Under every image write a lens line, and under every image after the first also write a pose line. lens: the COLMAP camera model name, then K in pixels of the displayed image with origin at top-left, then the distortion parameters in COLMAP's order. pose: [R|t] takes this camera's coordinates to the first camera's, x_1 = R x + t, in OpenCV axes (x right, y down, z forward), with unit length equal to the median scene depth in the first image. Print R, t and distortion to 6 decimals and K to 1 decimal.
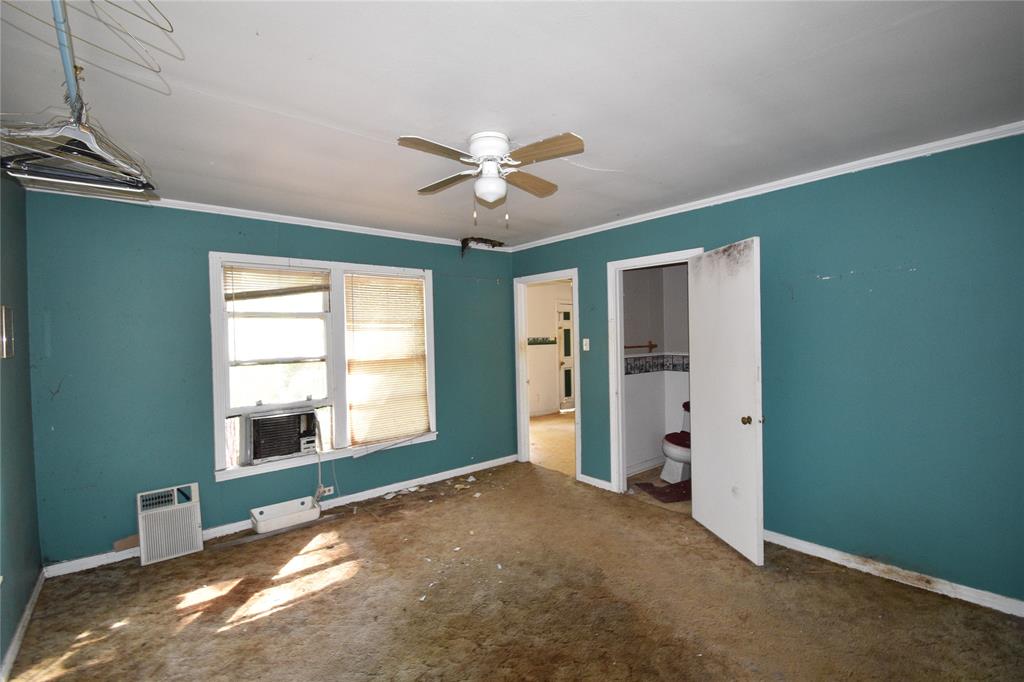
lens RADIAL K [[453.7, 0, 517.5], [0, 453.7, 338.0], [0, 0, 1]] dist [0.000617, -0.015951]
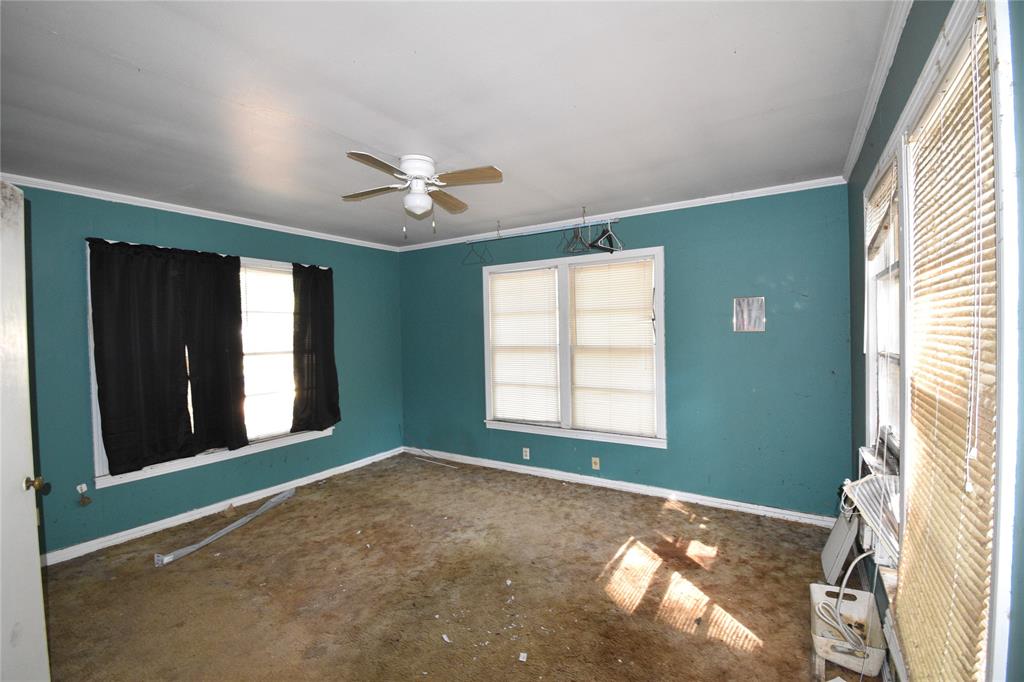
lens RADIAL K [[453.7, 0, 517.5], [0, 453.7, 338.0], [0, 0, 1]] dist [0.000617, -0.015951]
pose [[-0.950246, 0.044537, -0.308300, 0.065038], [0.036176, 0.998807, 0.032786, -0.013338], [0.309392, 0.020002, -0.950724, 1.983254]]
